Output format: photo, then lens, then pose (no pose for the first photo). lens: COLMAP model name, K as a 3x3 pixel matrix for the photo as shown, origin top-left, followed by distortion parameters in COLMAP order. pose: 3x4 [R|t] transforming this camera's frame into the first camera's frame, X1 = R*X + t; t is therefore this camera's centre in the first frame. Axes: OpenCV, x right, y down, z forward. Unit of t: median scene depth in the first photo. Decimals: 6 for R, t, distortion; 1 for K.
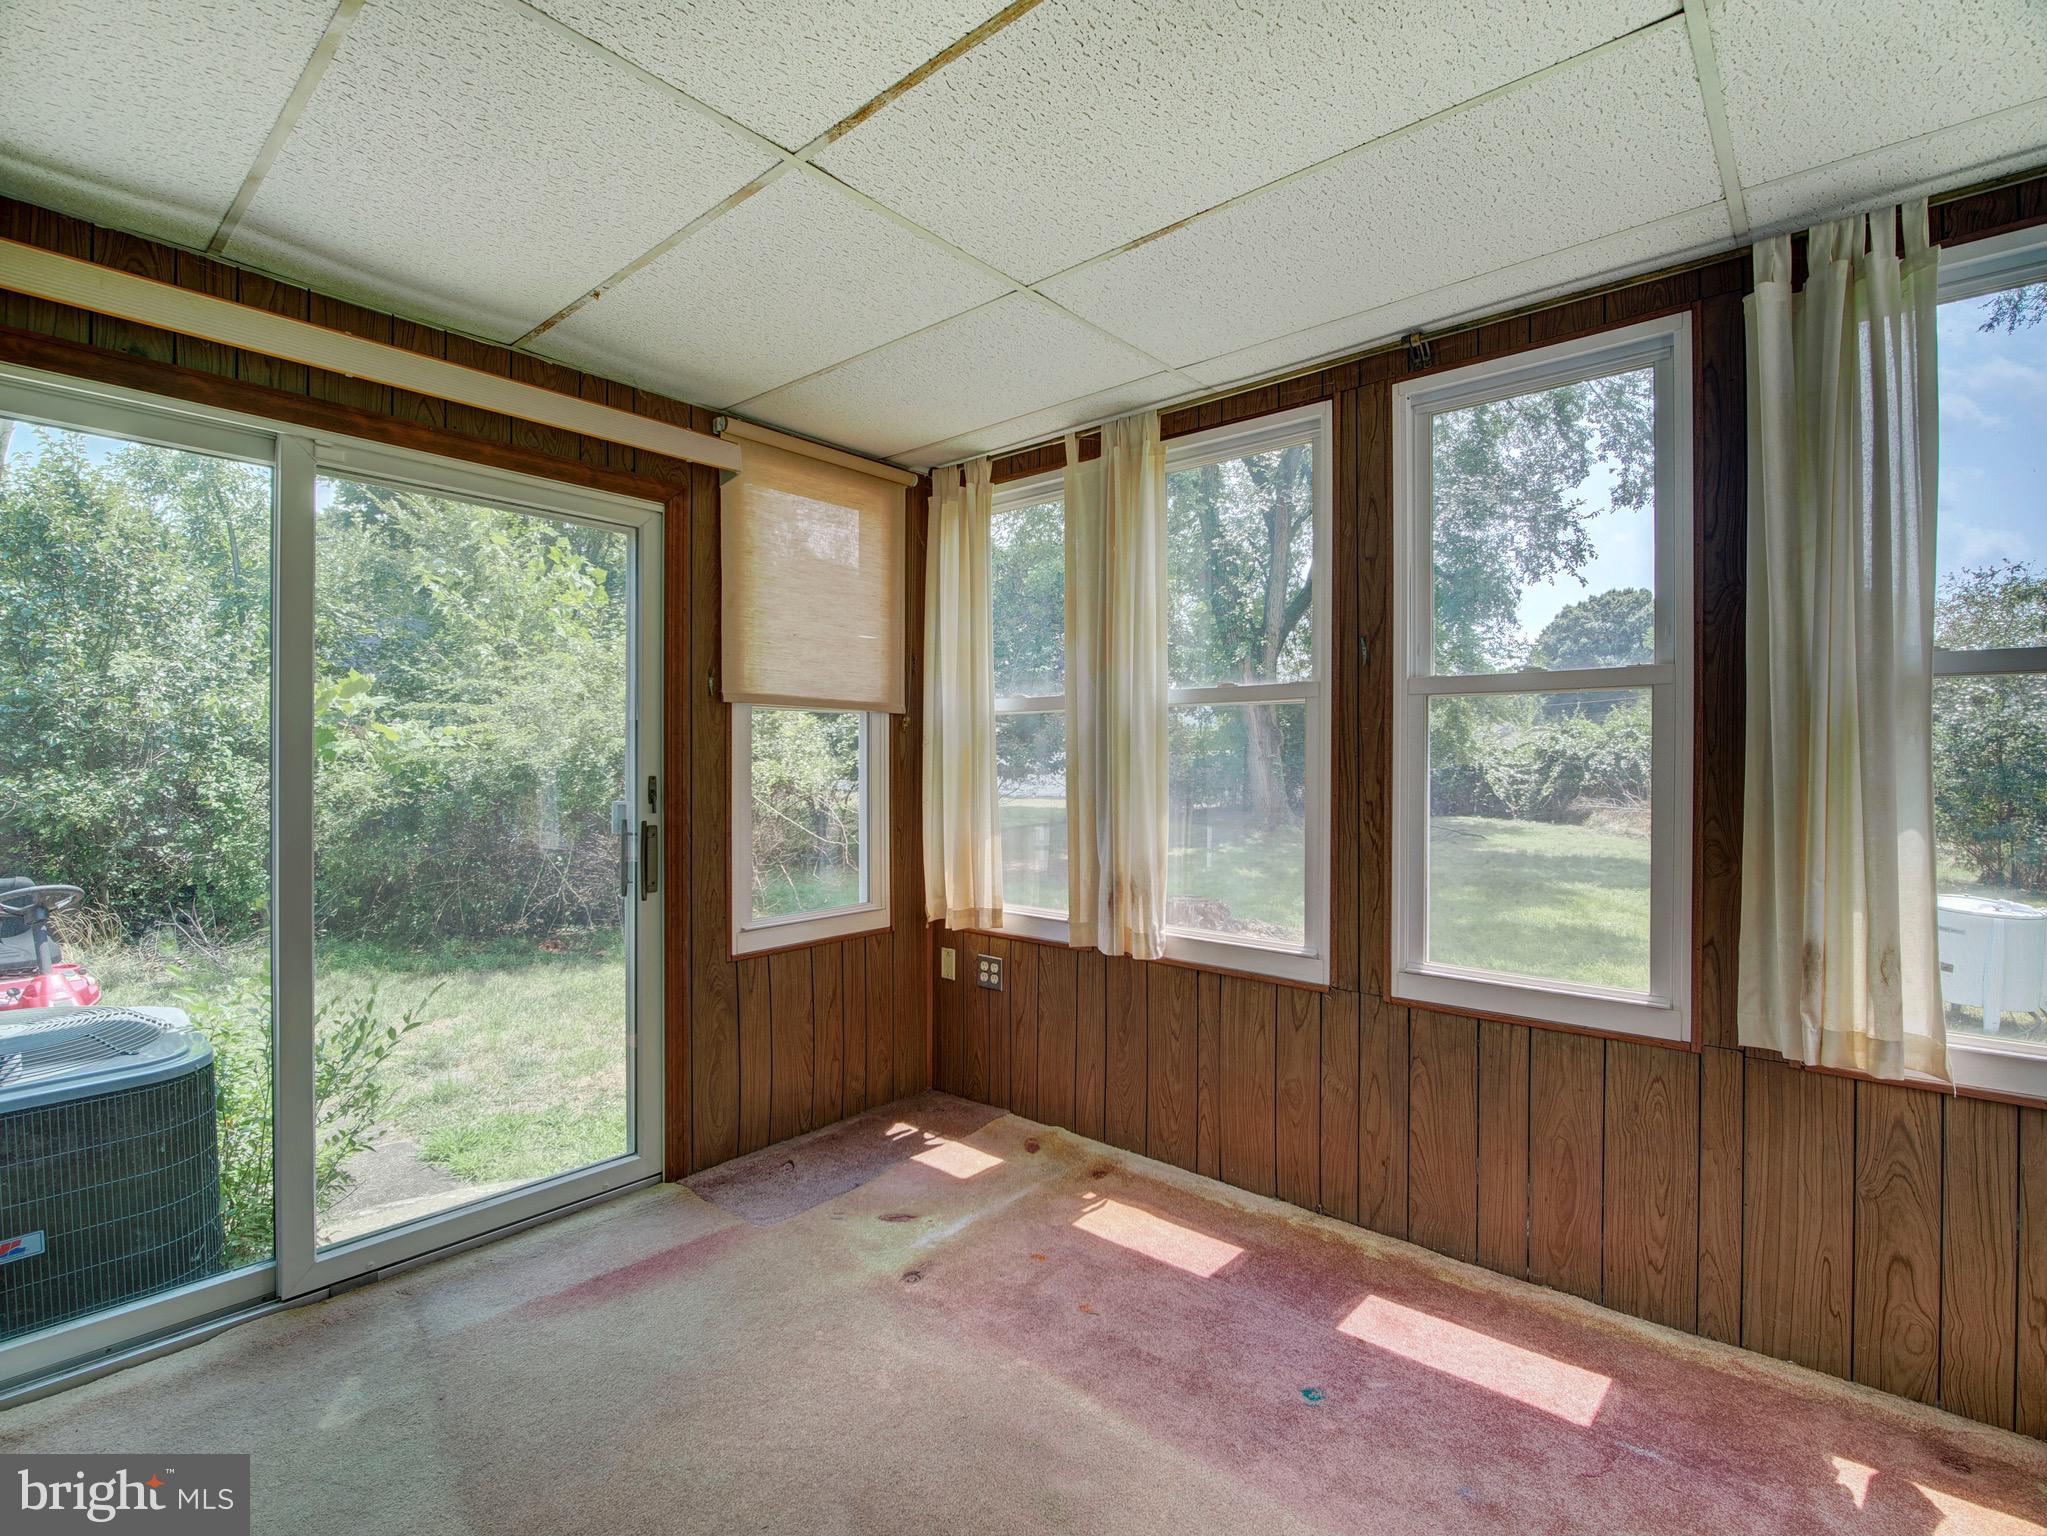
lens RADIAL K [[929.5, 0, 1030.2], [0, 929.5, 764.3], [0, 0, 1]] dist [-0.000880, -0.005294]
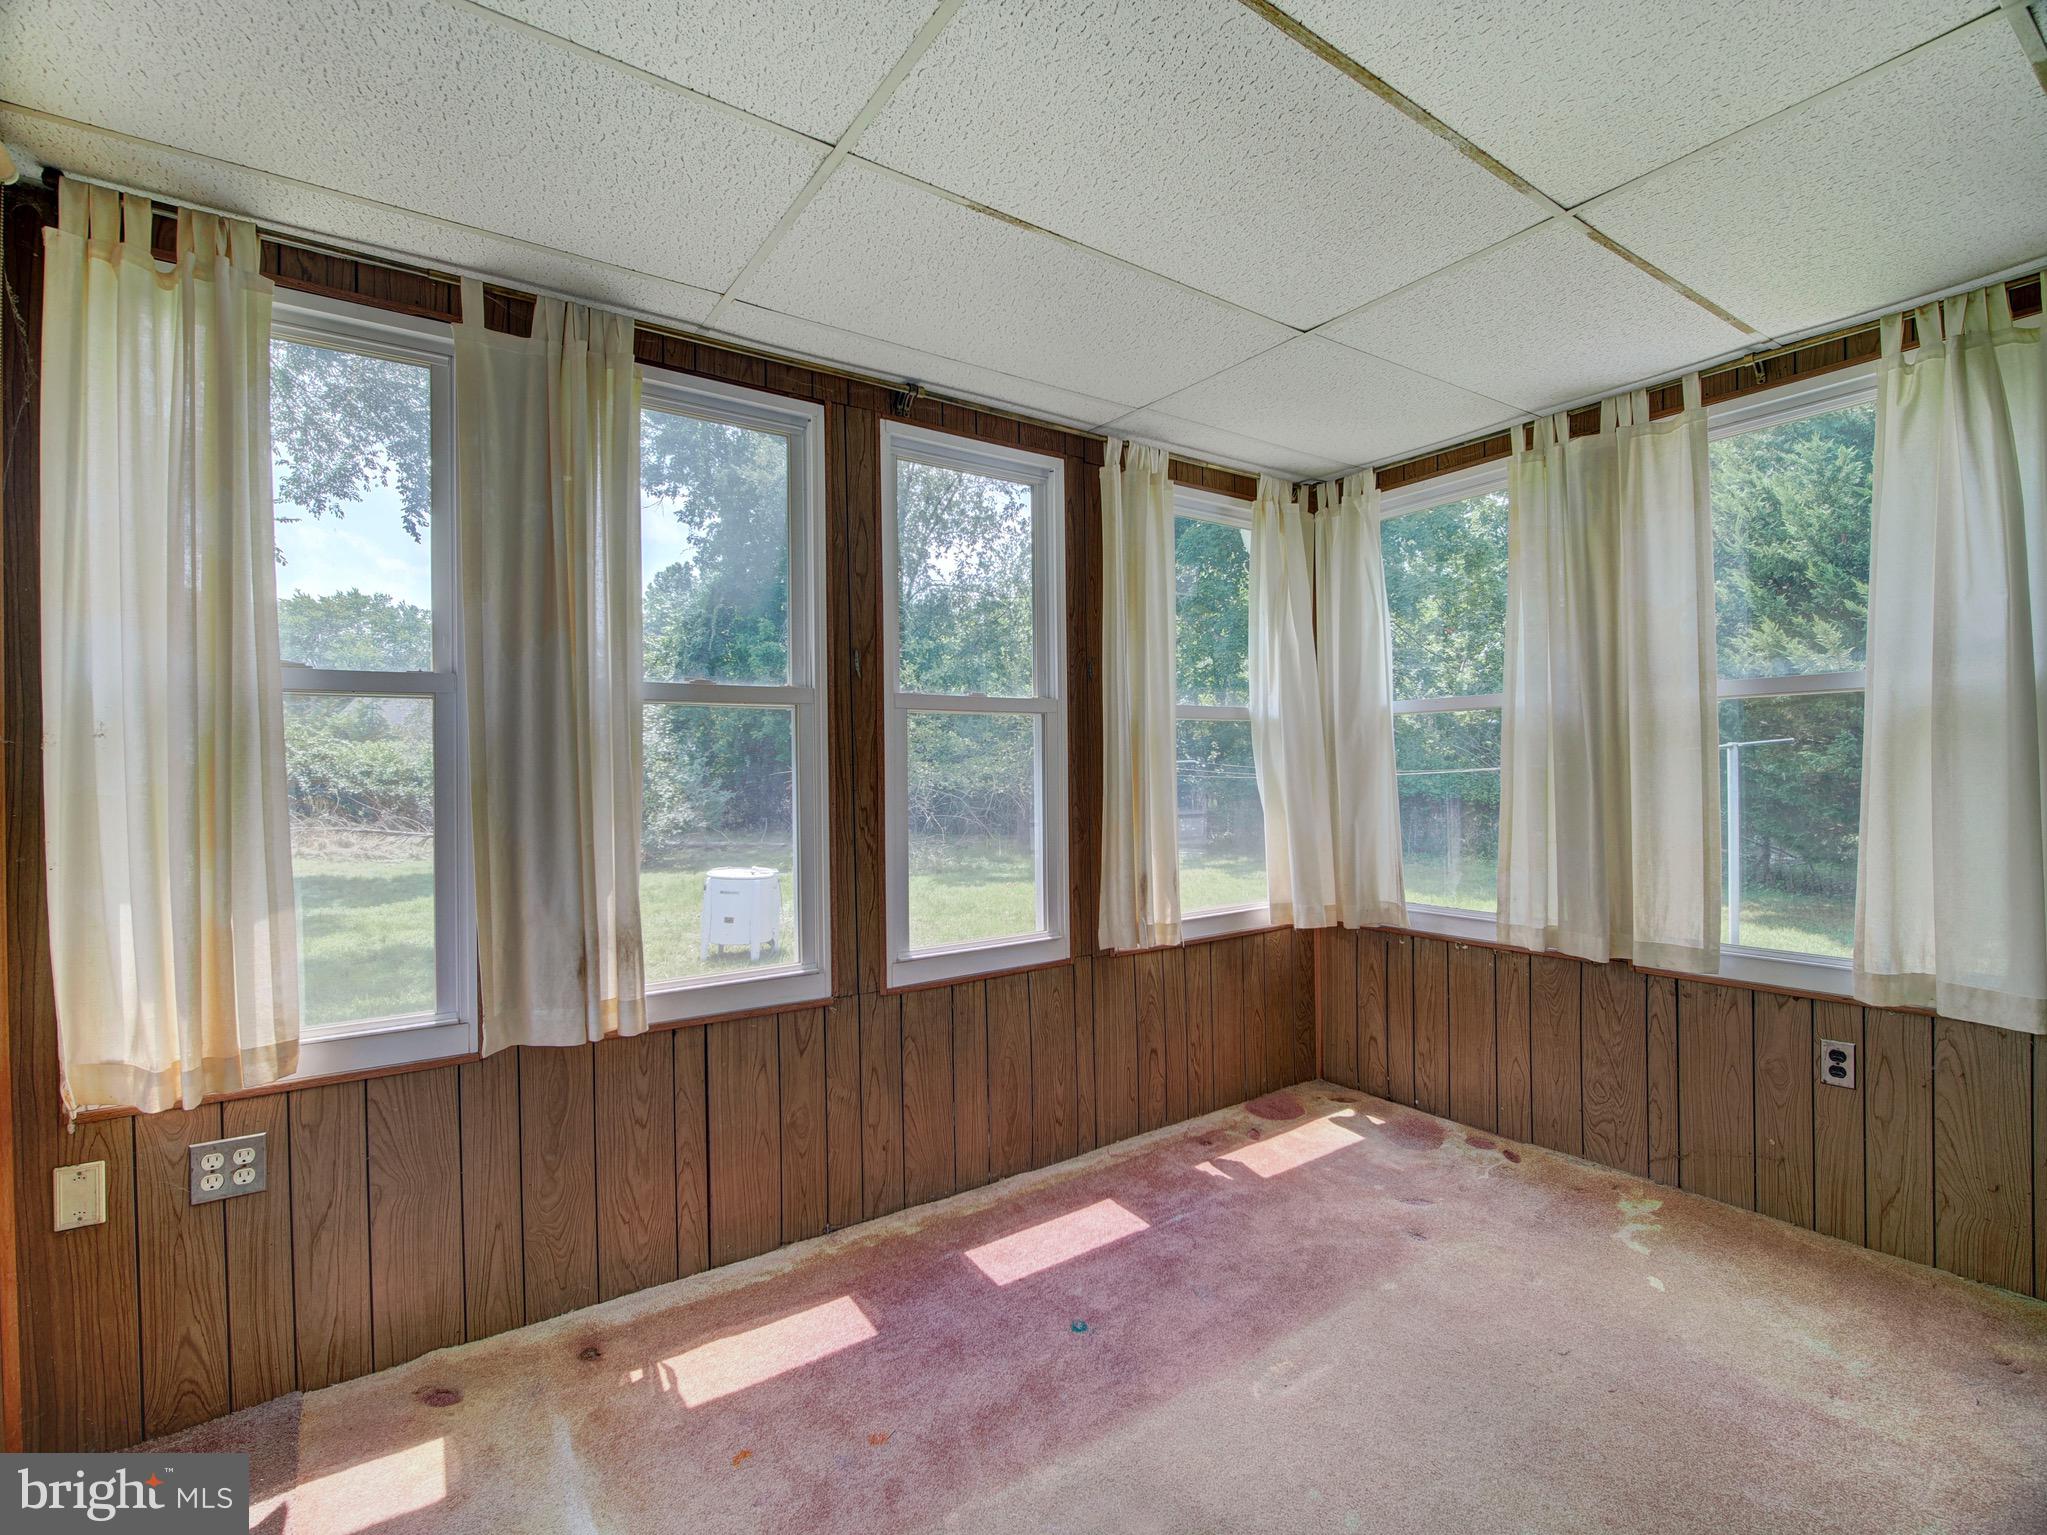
lens RADIAL K [[912.9, 0, 1023.5], [0, 912.9, 767.5], [0, 0, 1]] dist [-0.001506, -0.007313]
pose [[0.276616, -0.003759, 0.960973, -0.564978], [0.019203, 0.999814, -0.001617, -0.000196], [-0.960789, 0.018901, 0.276637, 0.541989]]
